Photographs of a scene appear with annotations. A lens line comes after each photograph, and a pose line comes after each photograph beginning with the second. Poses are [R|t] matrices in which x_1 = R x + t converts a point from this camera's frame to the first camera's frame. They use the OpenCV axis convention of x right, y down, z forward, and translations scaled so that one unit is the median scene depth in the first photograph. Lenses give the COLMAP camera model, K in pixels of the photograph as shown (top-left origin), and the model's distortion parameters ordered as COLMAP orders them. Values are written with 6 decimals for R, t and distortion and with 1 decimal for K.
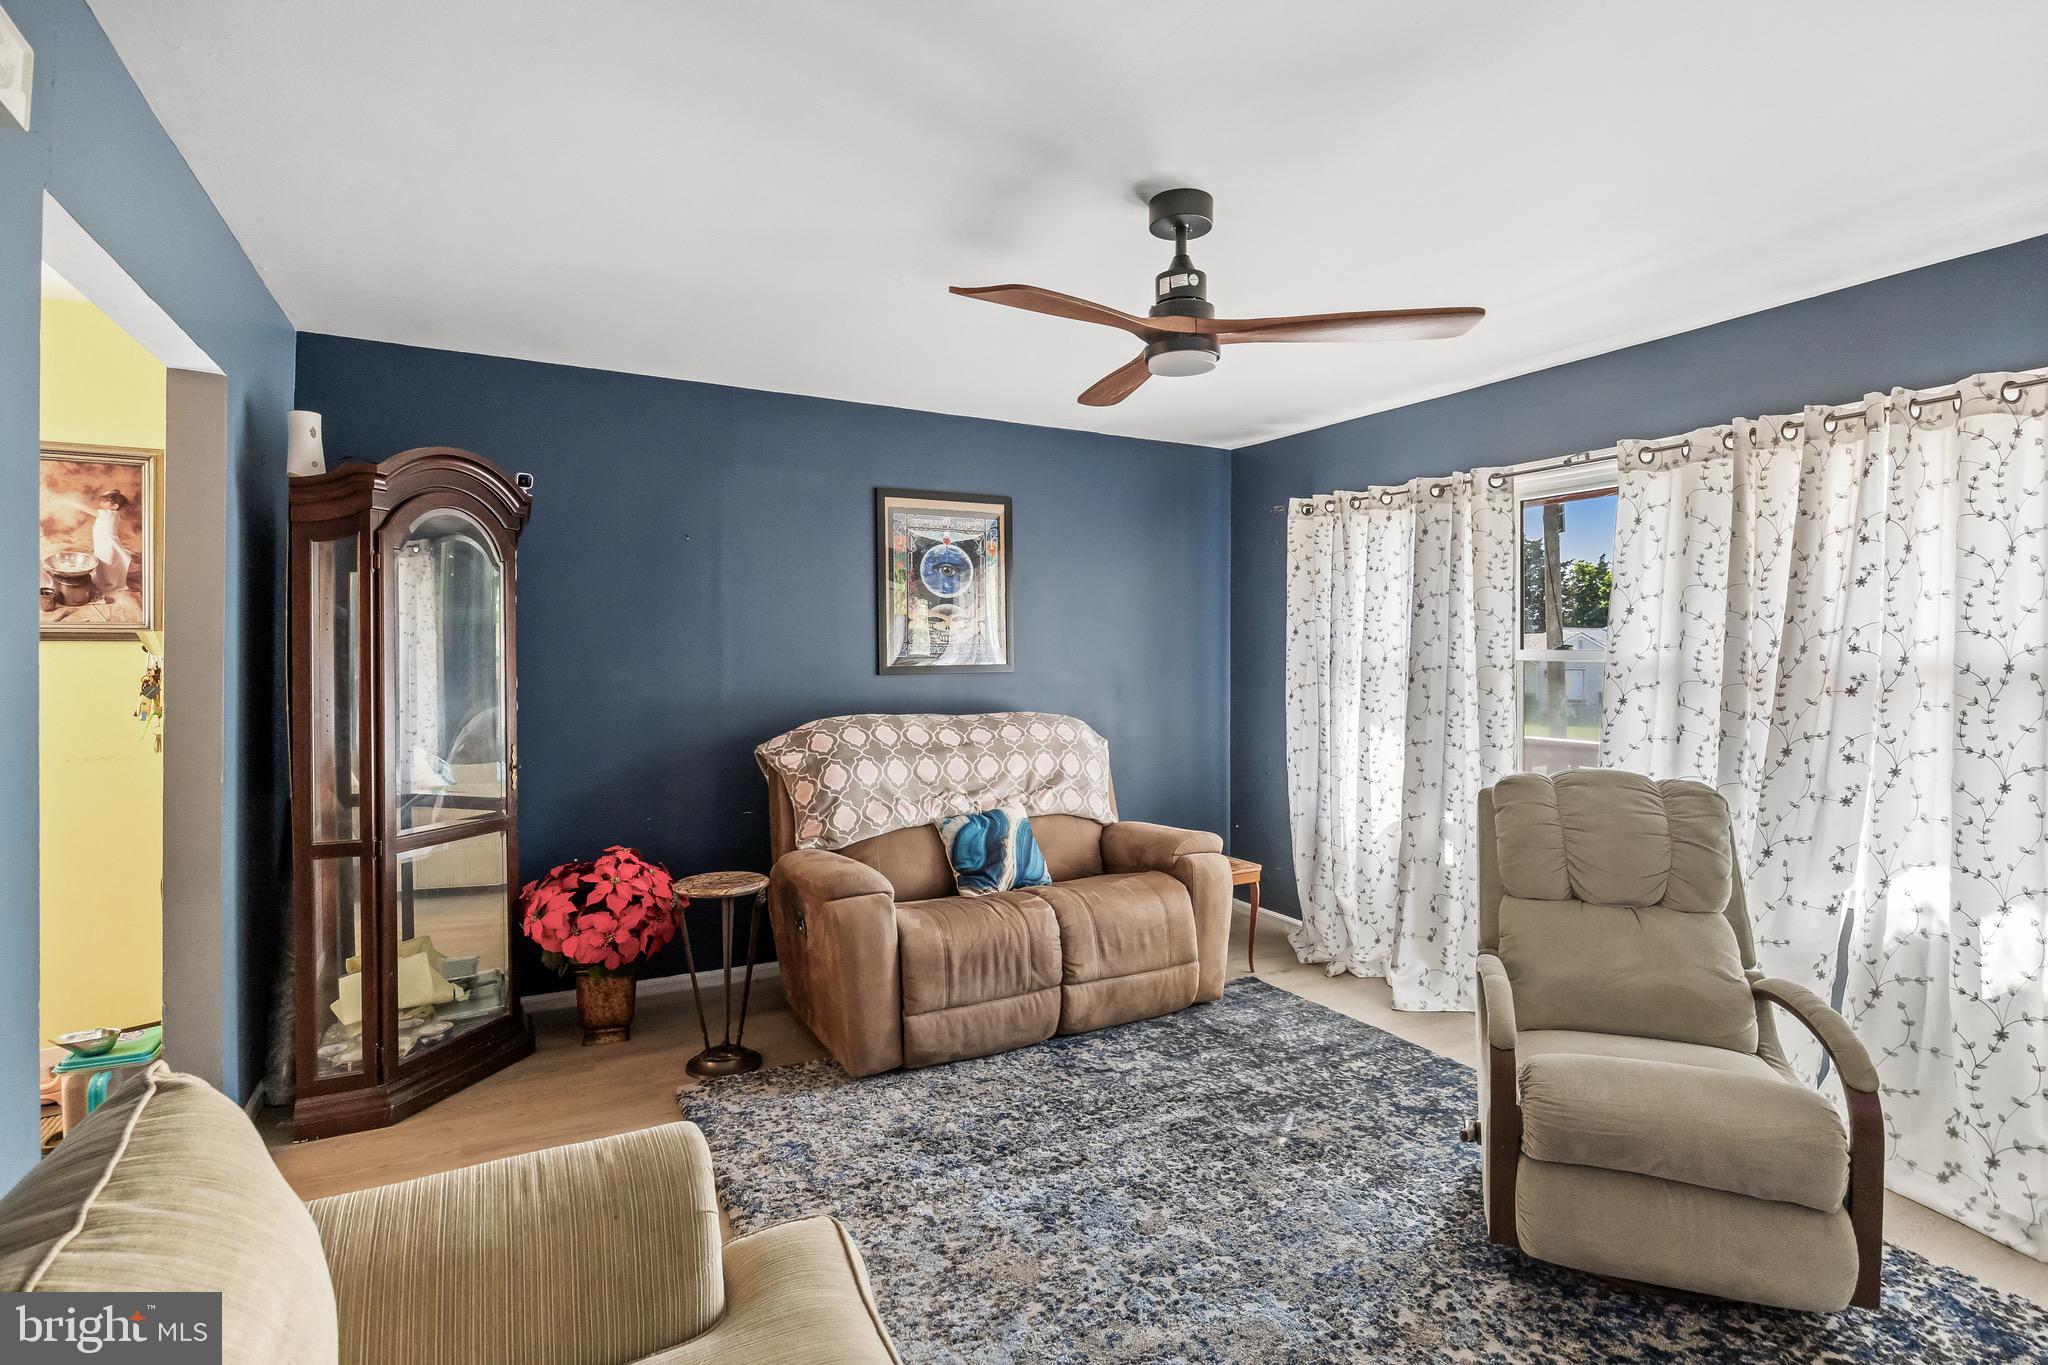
lens RADIAL K [[1006.4, 0, 1024.5], [0, 1006.4, 666.8], [0, 0, 1]] dist [-0.004551, -0.000388]
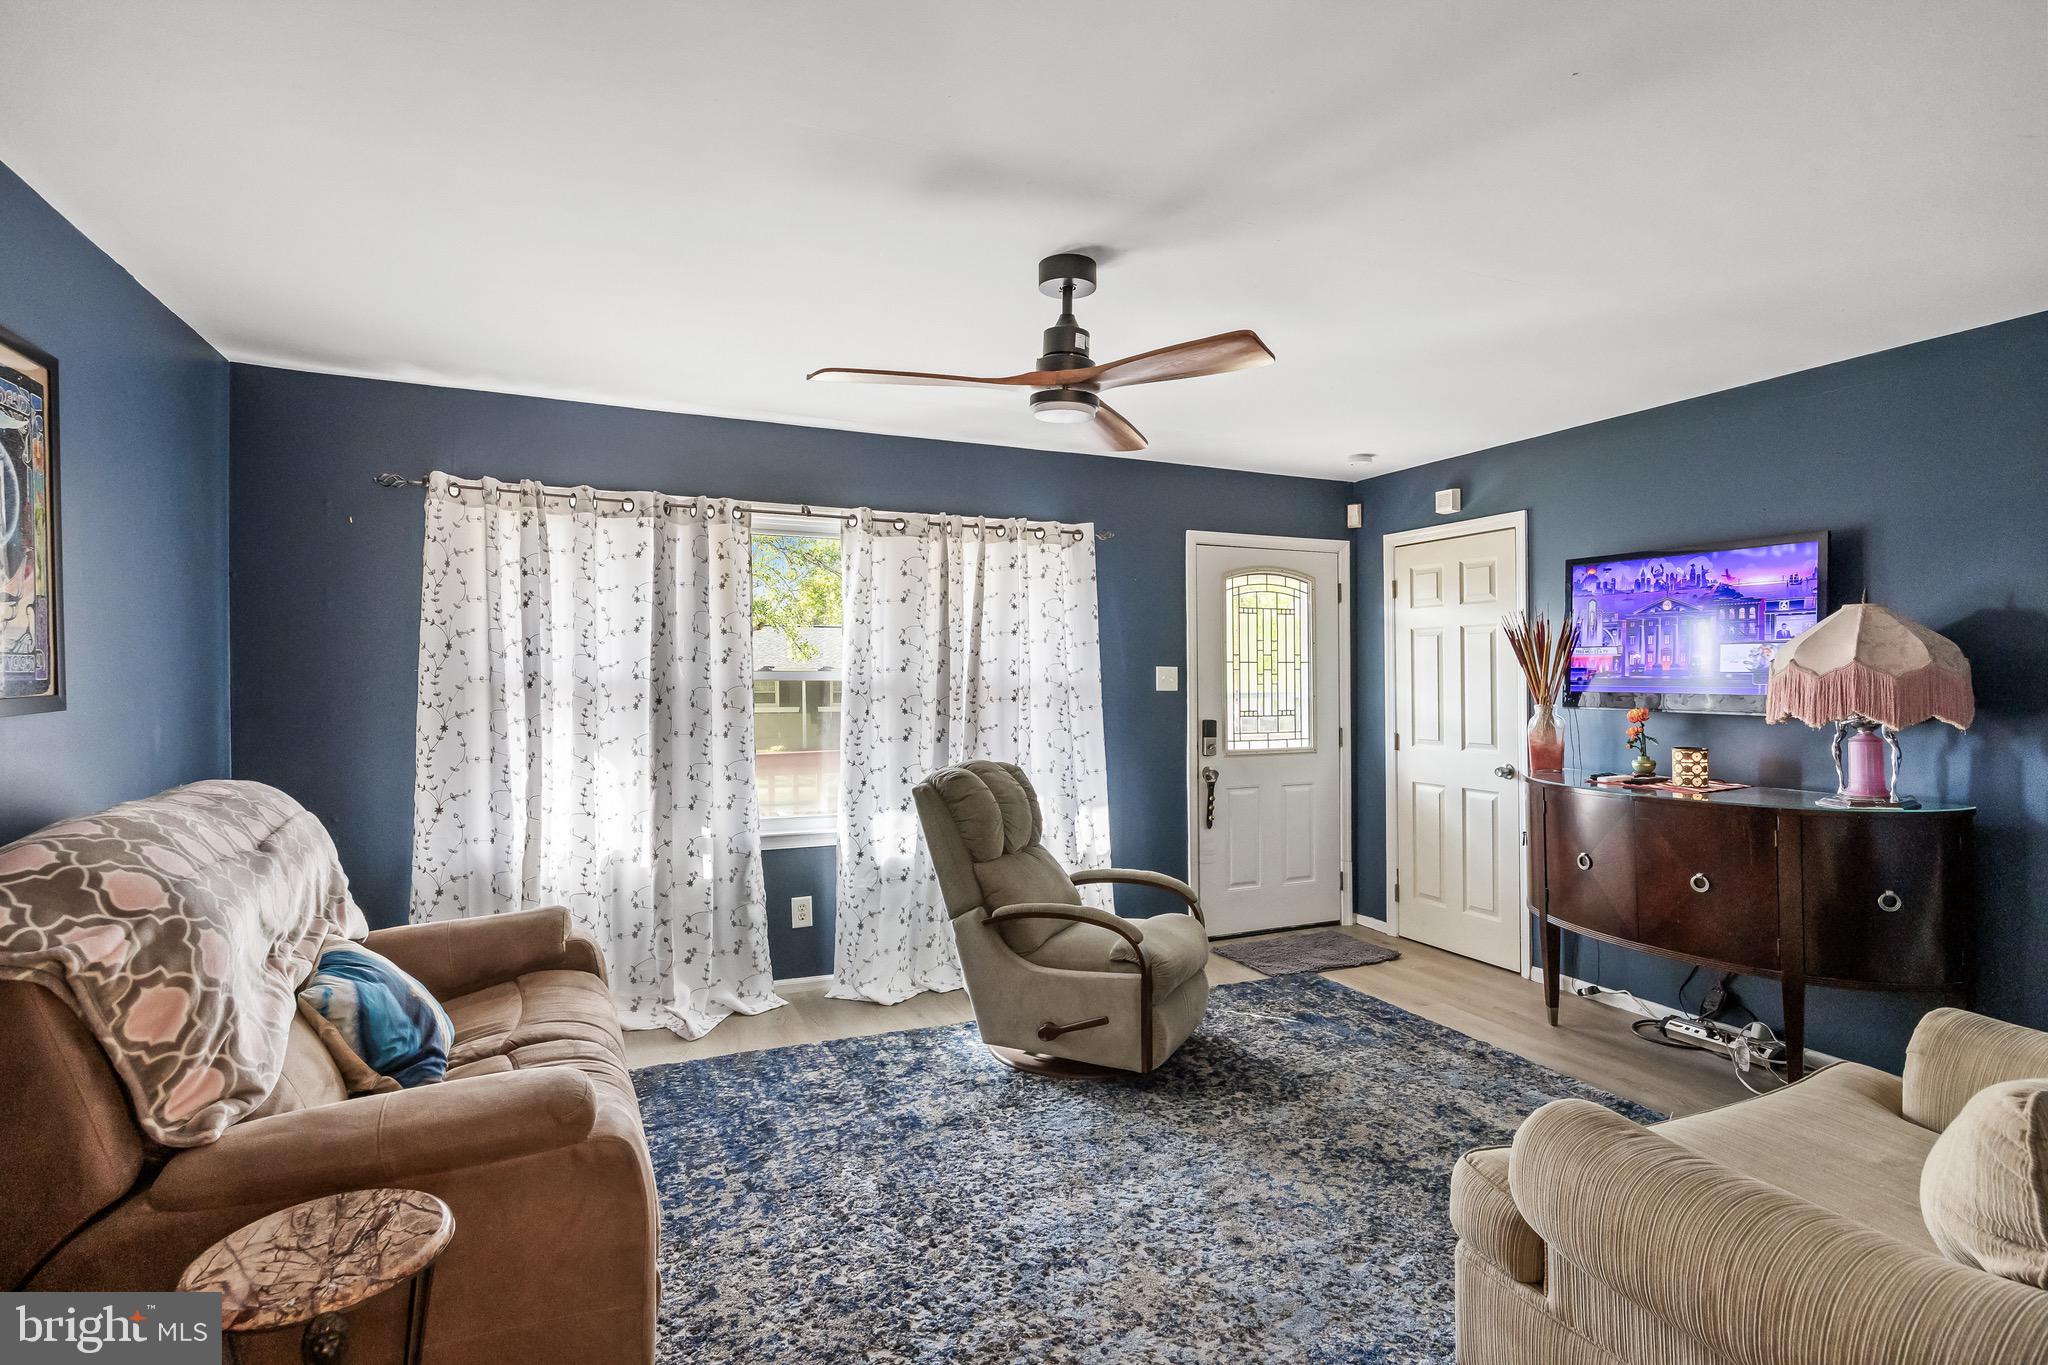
lens RADIAL K [[1046.9, 0, 1024.0], [0, 1046.9, 682.5], [0, 0, 1]] dist [-0.003072, -0.000258]
pose [[0.064988, 0.000988, 0.997886, -0.783263], [0.010601, 0.999942, -0.001681, 0.000868], [-0.997830, 0.010688, 0.064974, 0.780618]]
